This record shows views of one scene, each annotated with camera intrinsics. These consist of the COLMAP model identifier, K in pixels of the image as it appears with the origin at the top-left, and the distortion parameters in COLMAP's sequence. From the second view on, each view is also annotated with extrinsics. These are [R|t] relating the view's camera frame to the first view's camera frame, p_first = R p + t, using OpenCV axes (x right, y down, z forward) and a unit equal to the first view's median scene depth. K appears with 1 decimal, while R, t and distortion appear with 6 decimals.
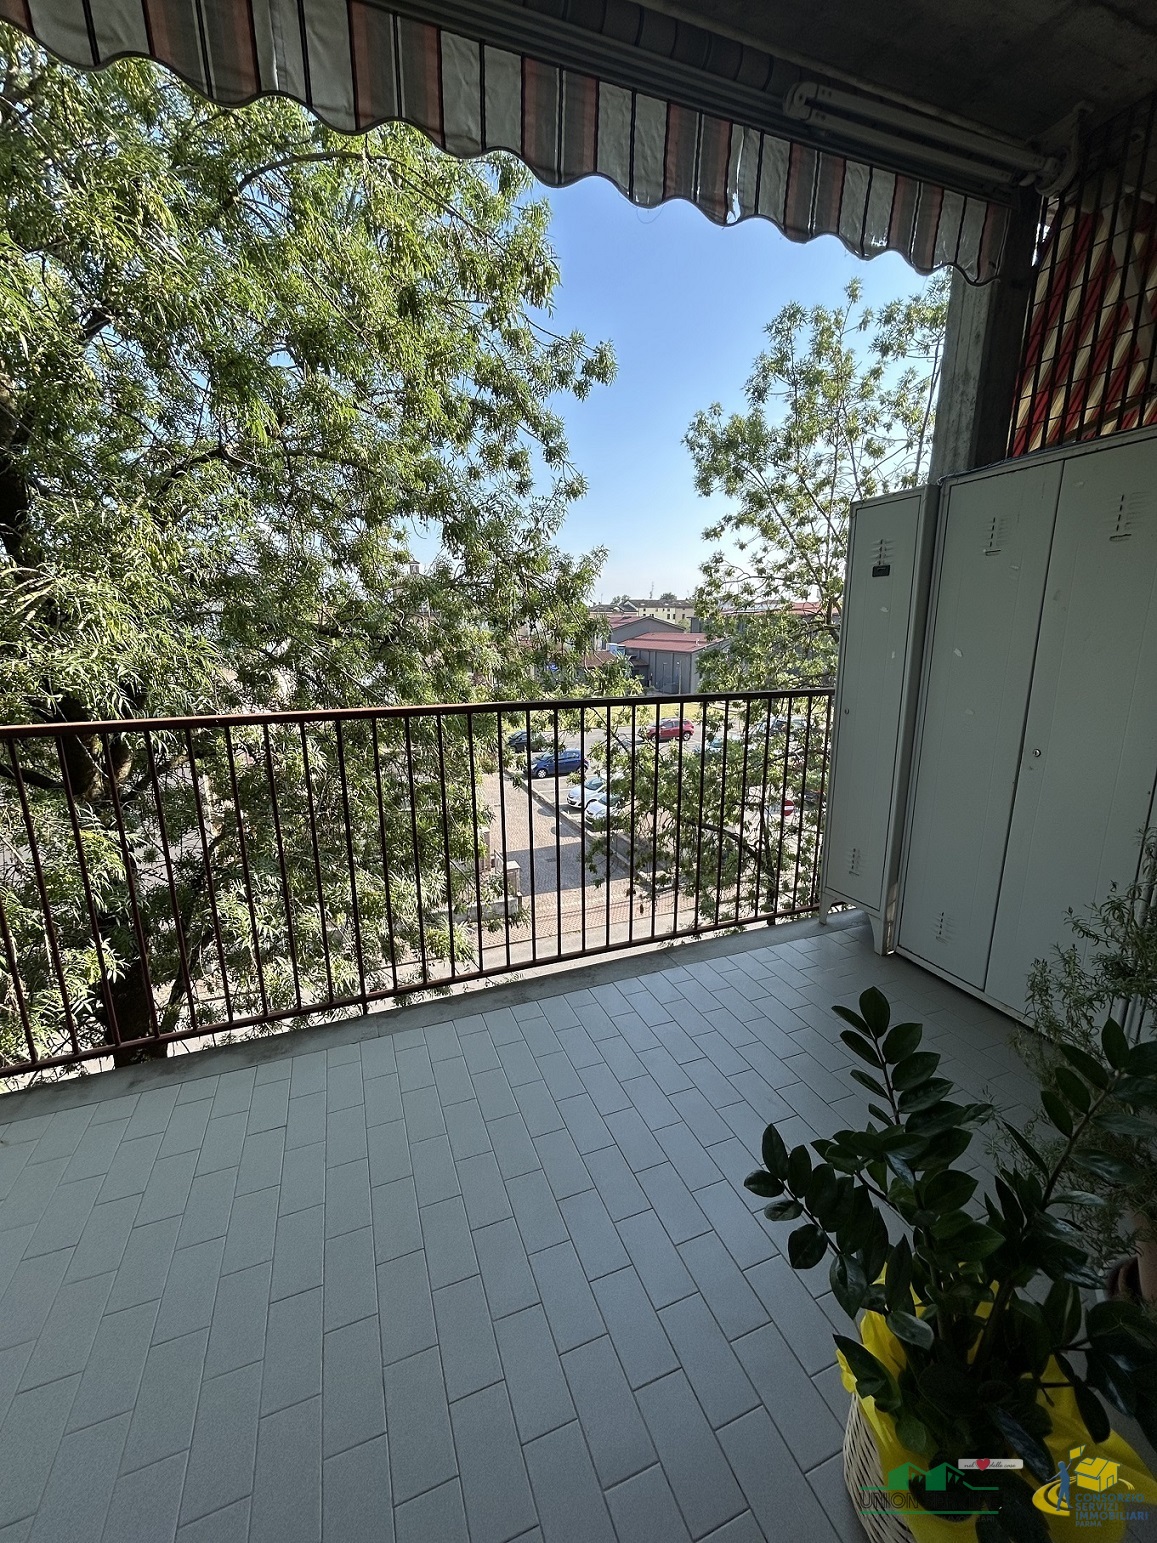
lens RADIAL K [[632.0, 0, 586.4], [0, 632.0, 771.5], [0, 0, 1]] dist [0.005432, 0.001663]
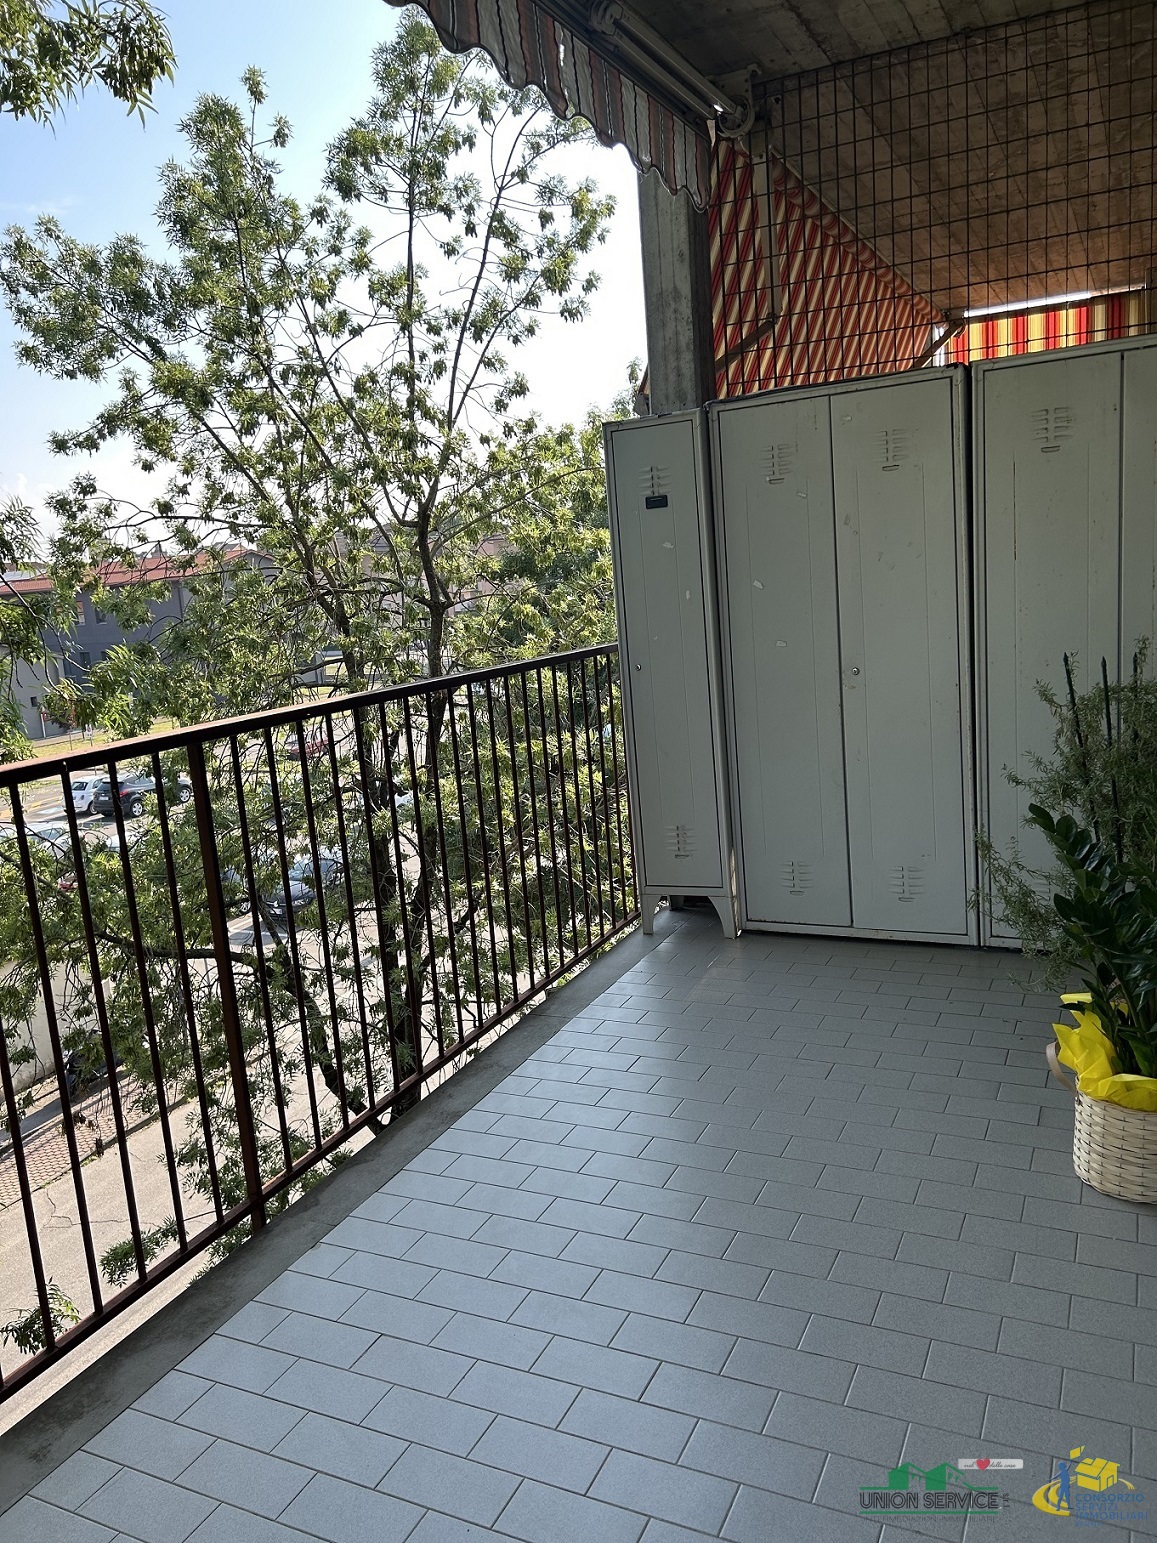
lens RADIAL K [[1165.1, 0, 571.5], [0, 1165.1, 775.3], [0, 0, 1]] dist [0.063256, -0.056127]
pose [[0.749236, -0.164408, 0.641573, -0.706847], [0.217118, 0.976139, -0.003410, 0.032983], [-0.625704, 0.141852, 0.767055, -0.113265]]
